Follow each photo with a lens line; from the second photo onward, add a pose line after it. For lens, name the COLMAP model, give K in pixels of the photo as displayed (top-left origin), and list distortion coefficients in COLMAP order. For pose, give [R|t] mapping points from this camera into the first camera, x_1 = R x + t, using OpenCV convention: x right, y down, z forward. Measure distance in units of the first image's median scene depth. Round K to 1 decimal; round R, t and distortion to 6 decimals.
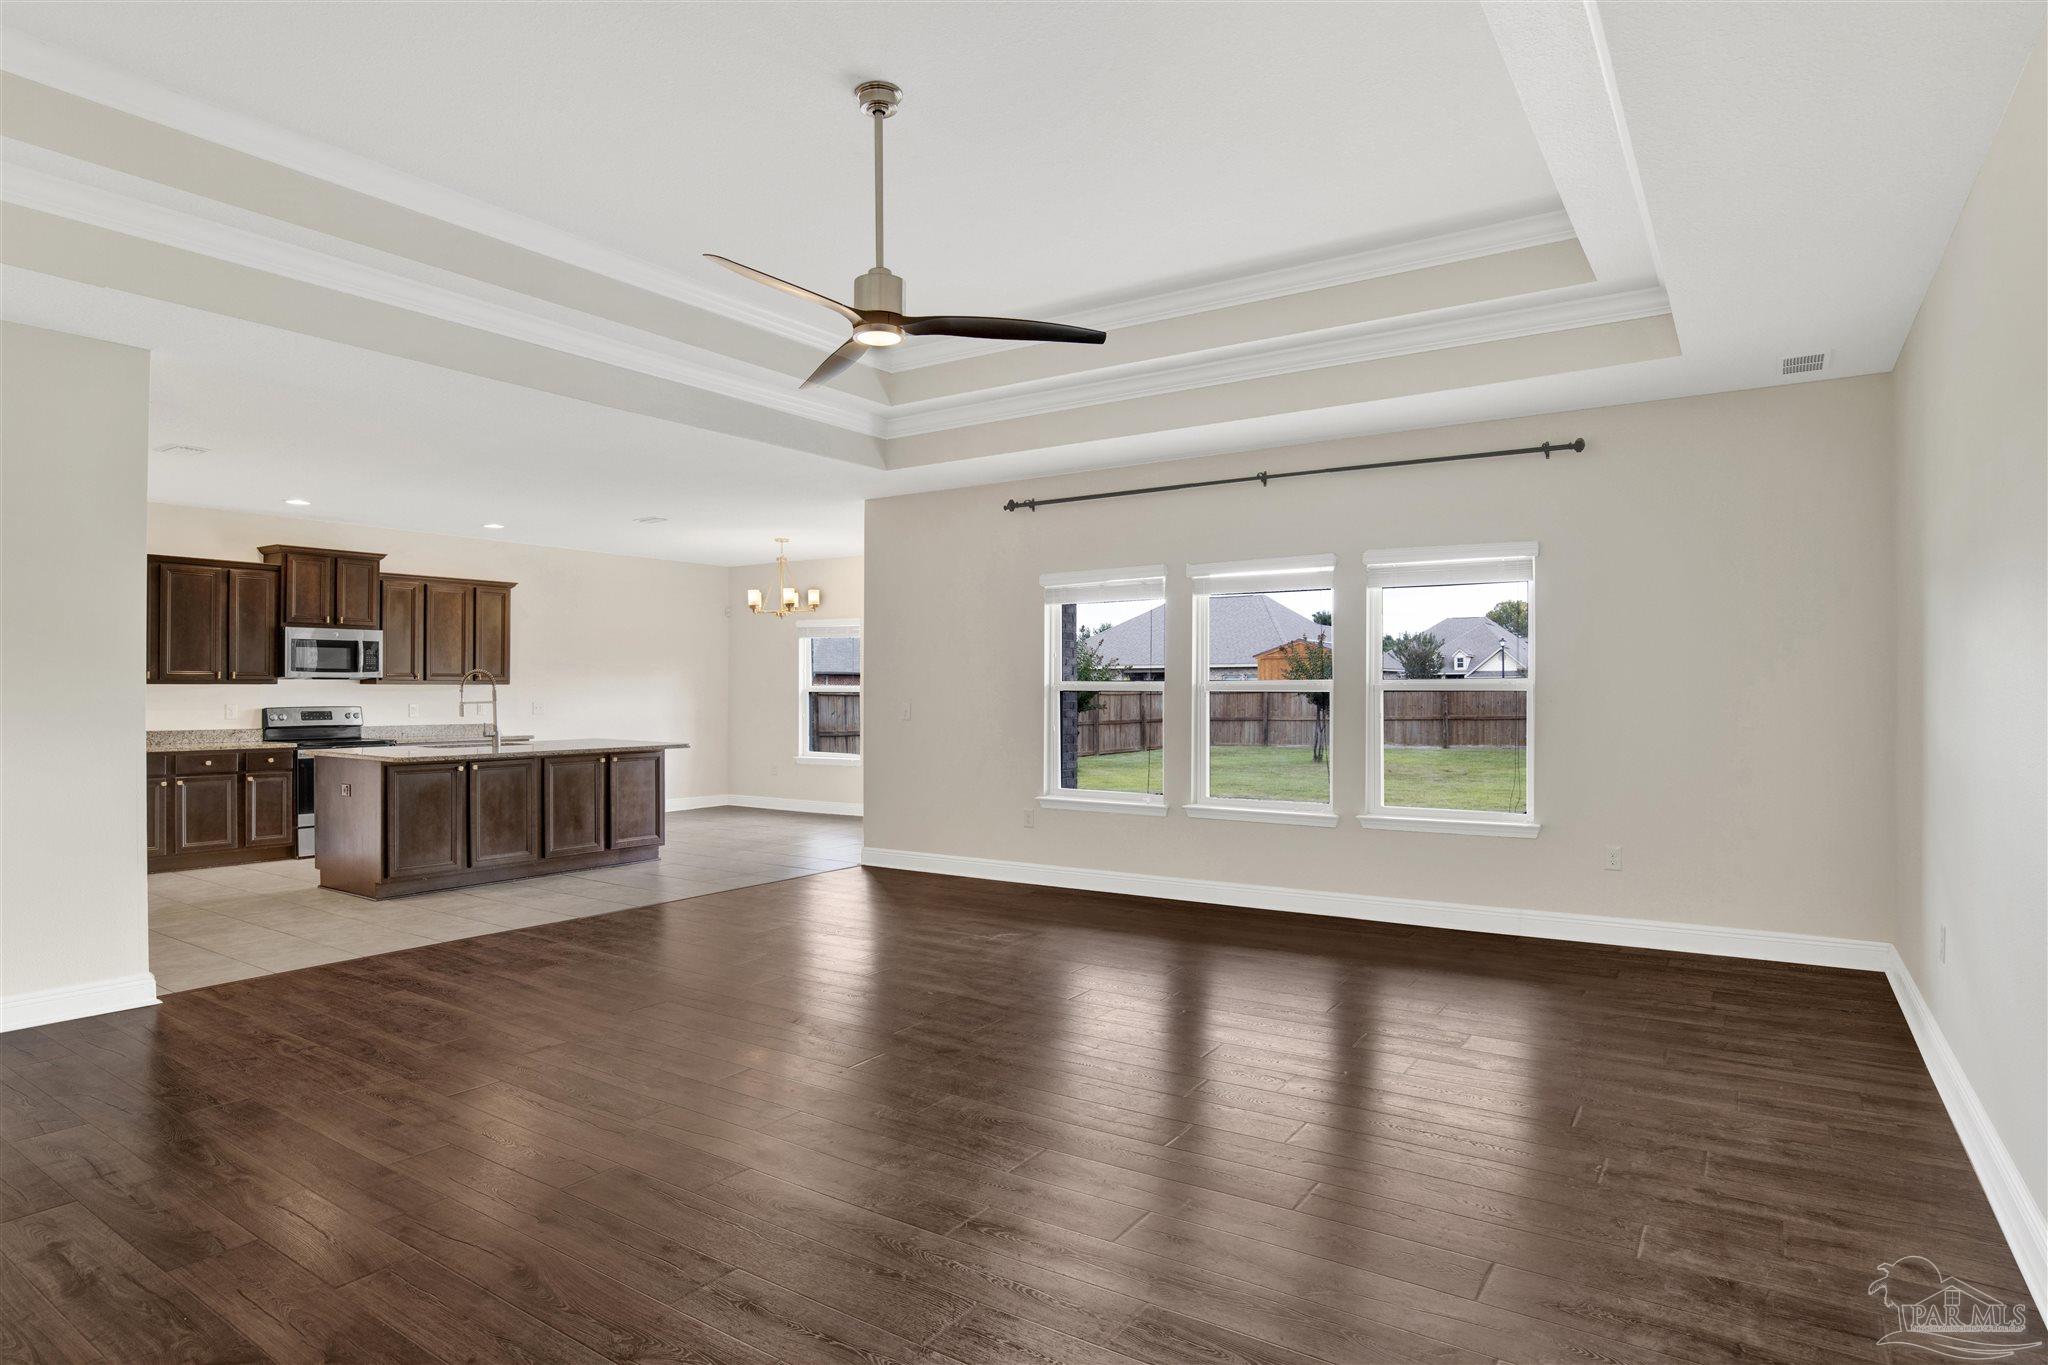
lens RADIAL K [[1103.3, 0, 1037.0], [0, 1103.3, 681.4], [0, 0, 1]] dist [-0.056827, 0.012981]
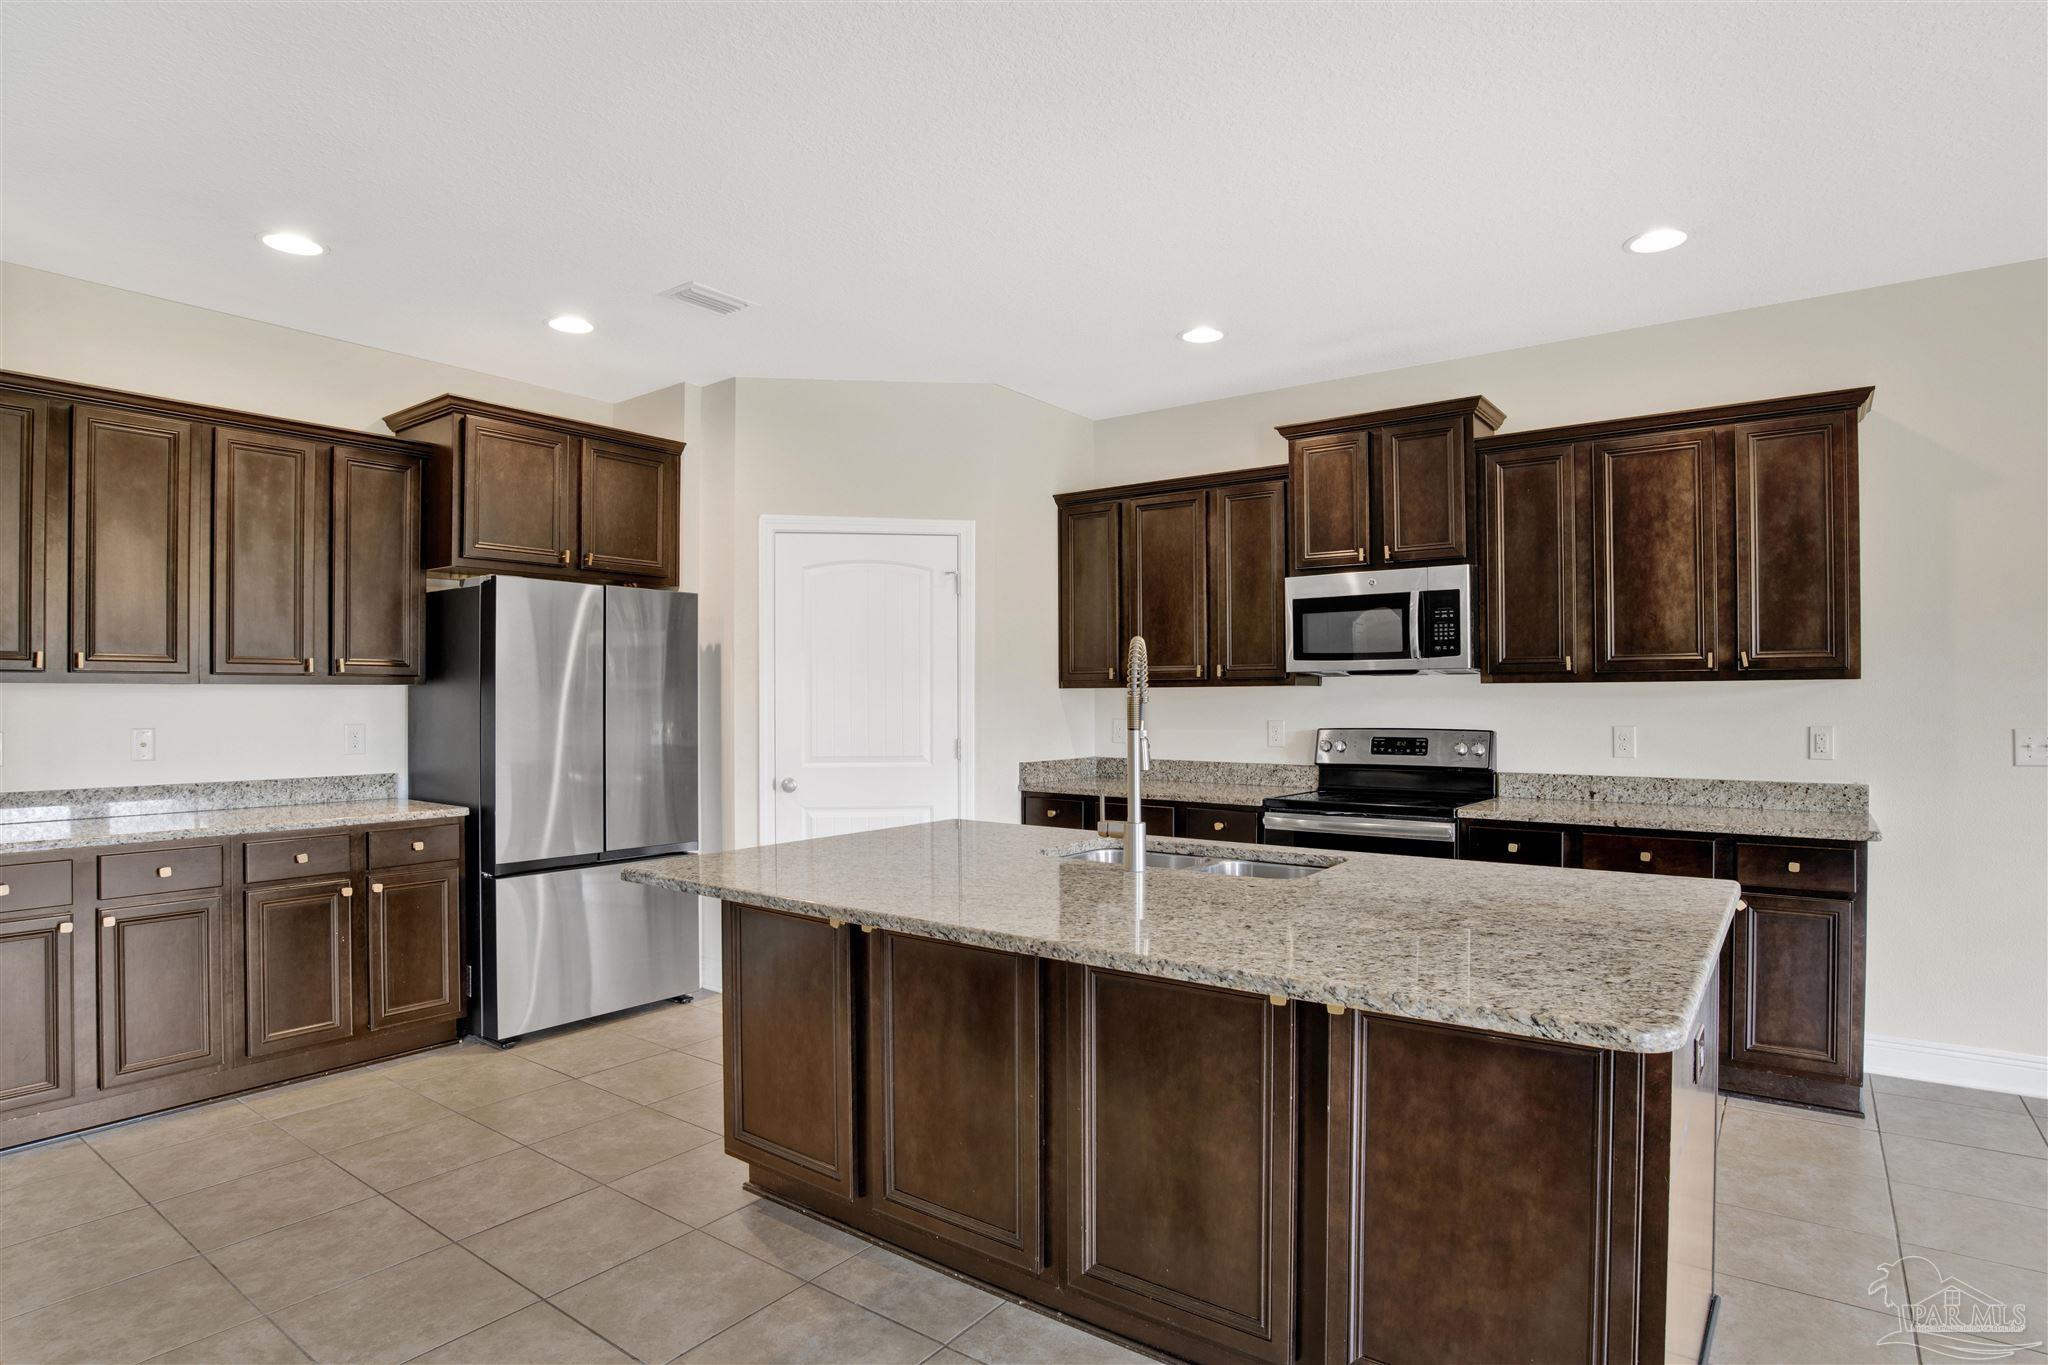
lens RADIAL K [[1103.3, 0, 1032.3], [0, 1103.3, 694.9], [0, 0, 1]] dist [-0.056827, 0.012981]
pose [[-0.052349, 0.001428, -0.998628, -0.150116], [0.012576, 0.999921, 0.000770, 0.005390], [0.998550, -0.012518, -0.052363, 0.921028]]
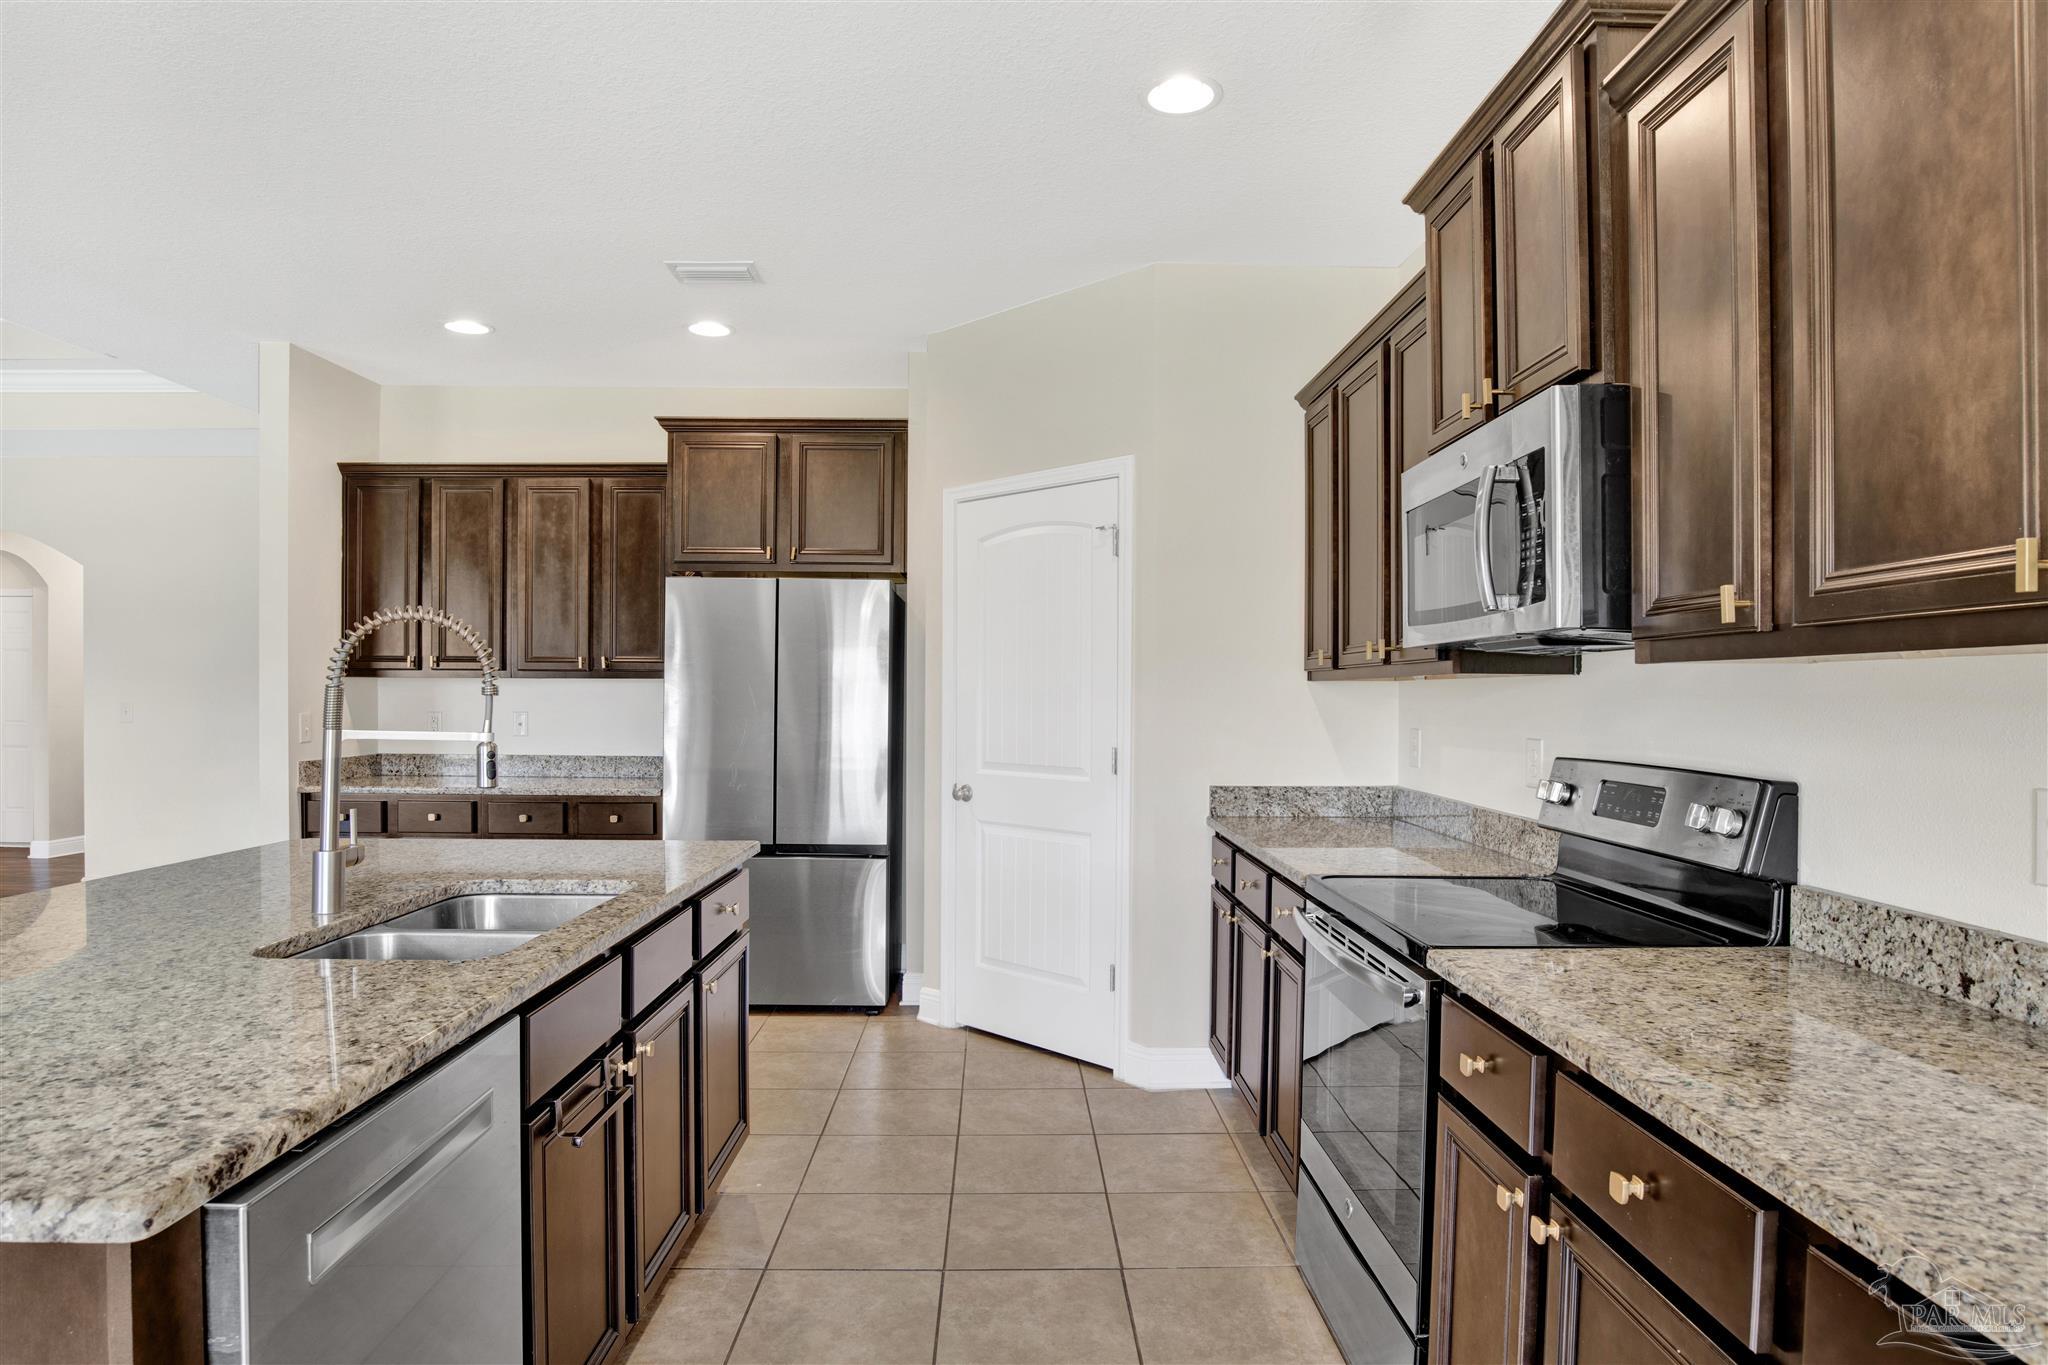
lens RADIAL K [[1169.2, 0, 1026.3], [0, 1169.2, 711.3], [0, 0, 1]] dist [-0.038745, 0.006019]
pose [[-0.828171, 0.006646, -0.560436, -0.449472], [0.002327, 0.999962, 0.008420, 0.010208], [0.560471, 0.005670, -0.828155, 1.225672]]
